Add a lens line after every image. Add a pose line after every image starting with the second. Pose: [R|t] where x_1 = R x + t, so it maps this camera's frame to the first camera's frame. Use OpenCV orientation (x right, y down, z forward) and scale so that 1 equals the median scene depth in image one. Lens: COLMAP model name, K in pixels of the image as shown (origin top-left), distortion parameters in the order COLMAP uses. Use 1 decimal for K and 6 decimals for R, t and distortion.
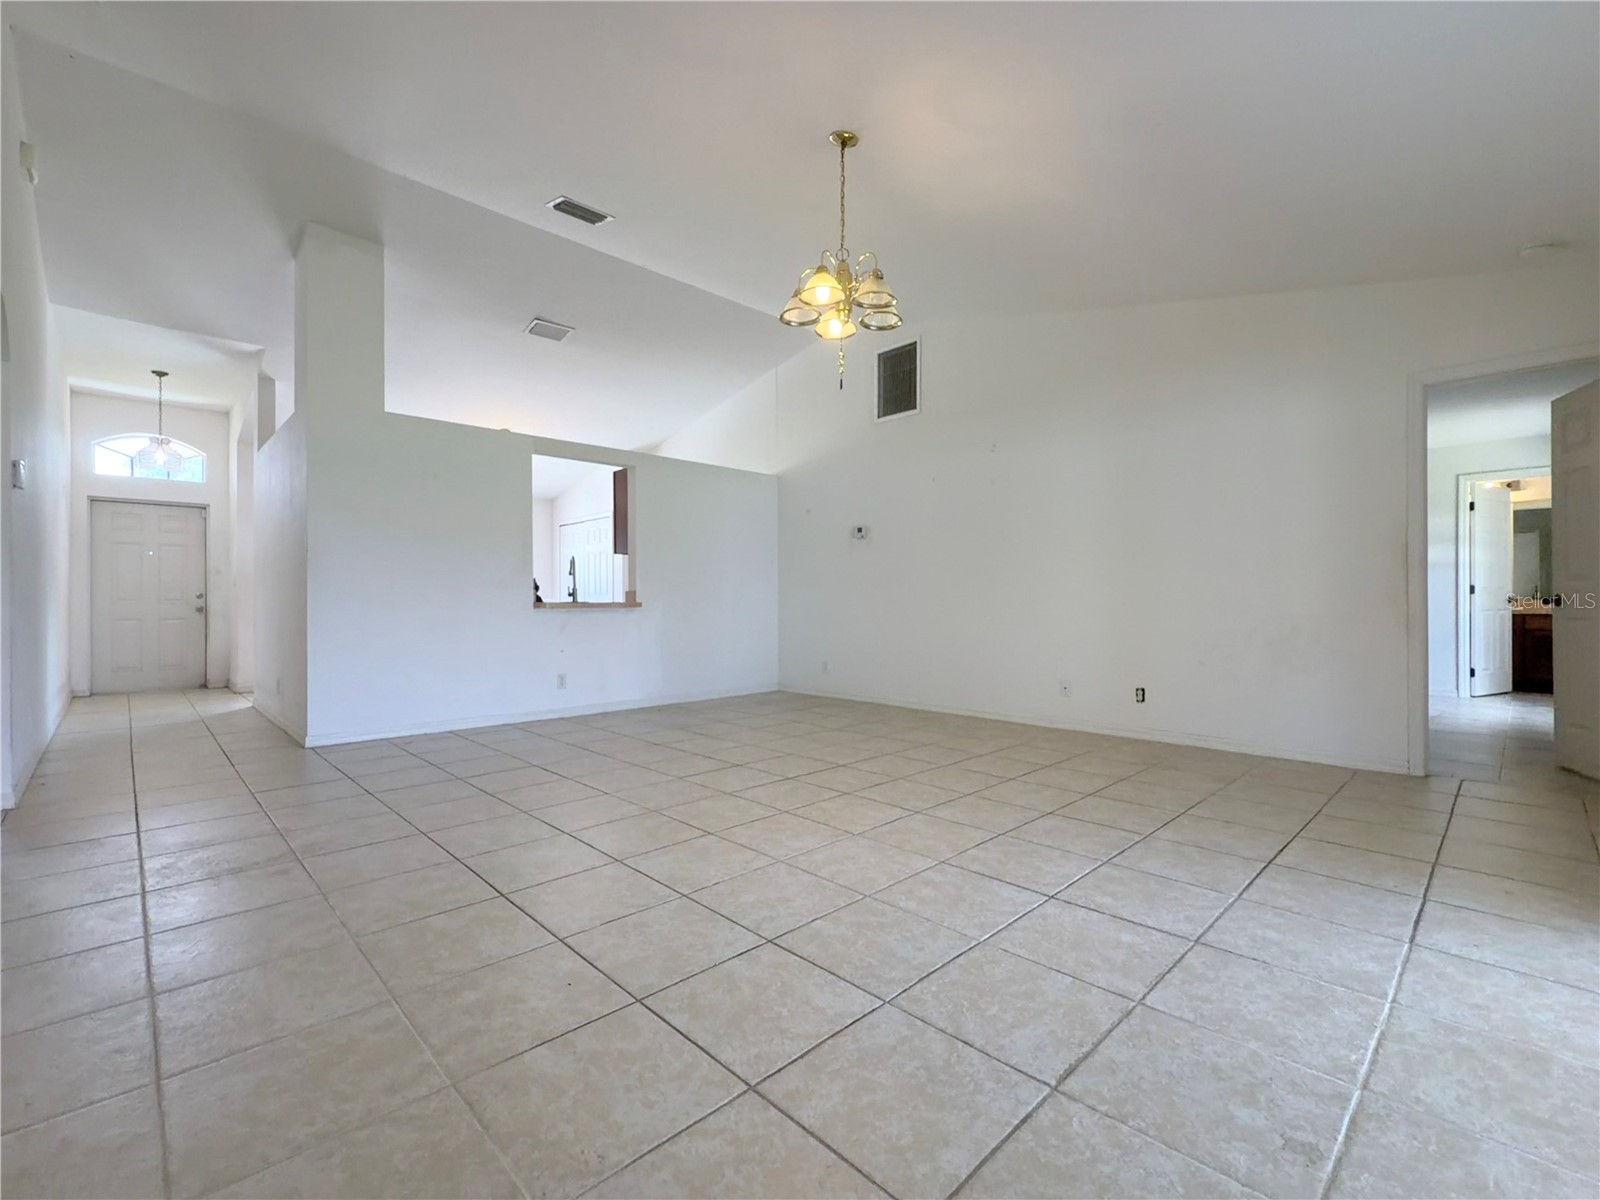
lens RADIAL K [[701.4, 0, 800.7], [0, 701.4, 611.1], [0, 0, 1]] dist [-0.002312, 0.001579]
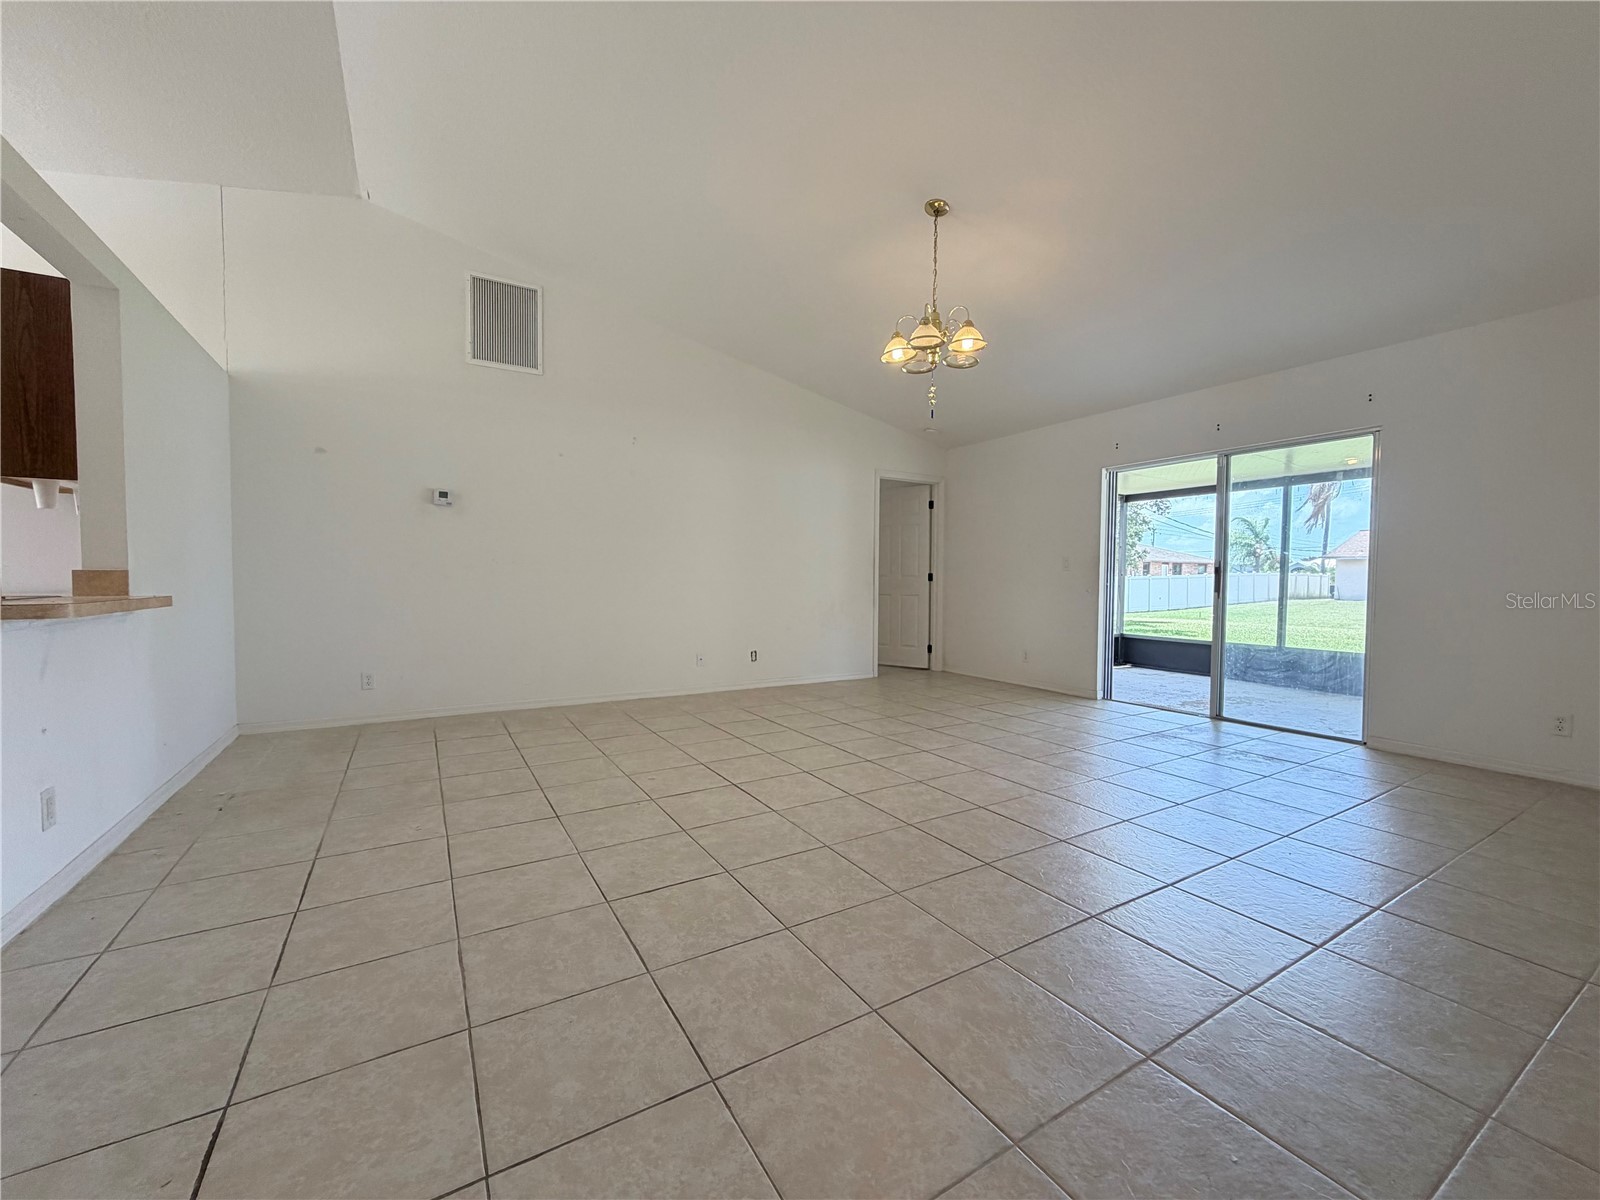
lens RADIAL K [[637.1, 0, 799.2], [0, 637.1, 598.5], [0, 0, 1]] dist [0.000743, -0.000042]
pose [[0.227156, -0.027082, 0.973482, -1.384740], [0.005398, 0.999633, 0.026549, -0.049349], [-0.973844, -0.000776, 0.227218, 1.247494]]
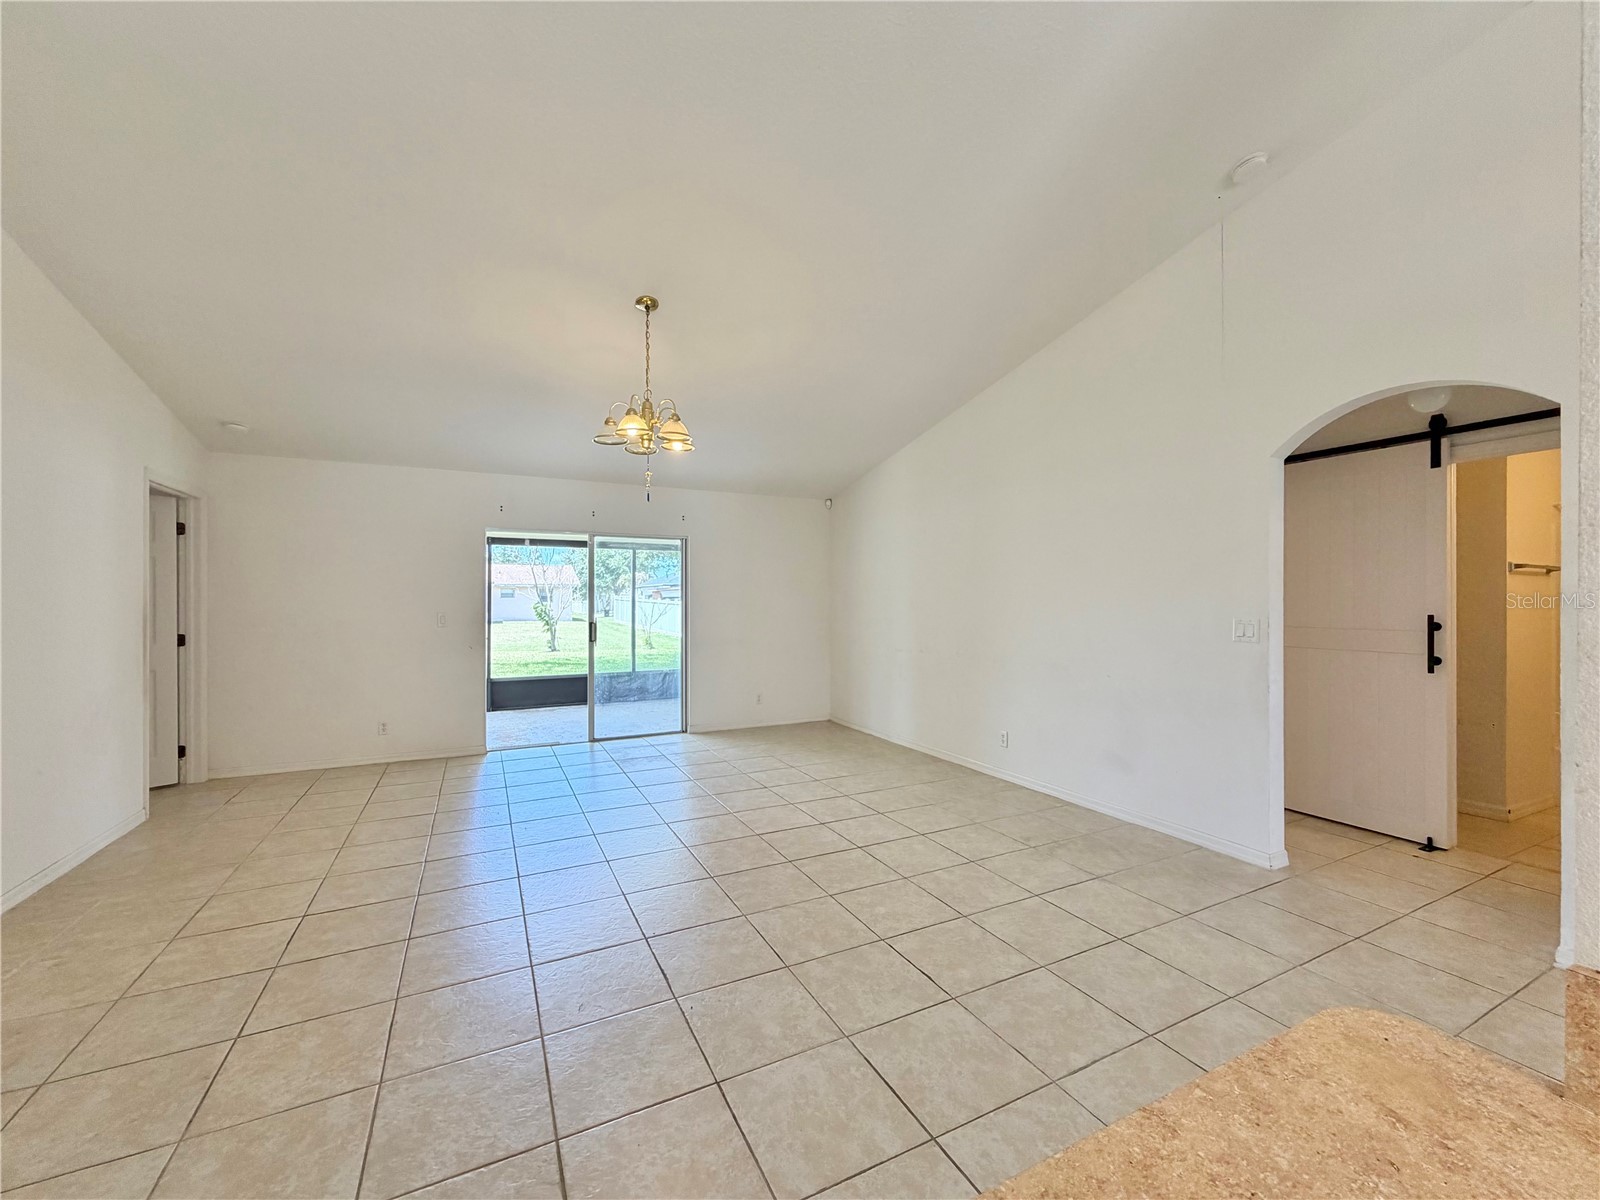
lens RADIAL K [[637.1, 0, 798.7], [0, 637.1, 602.3], [0, 0, 1]] dist [0.000743, -0.000042]
pose [[-0.953832, 0.003184, 0.300324, -0.697036], [0.007251, 0.999896, 0.012430, -0.190666], [-0.300253, 0.014034, -0.953756, 2.583820]]
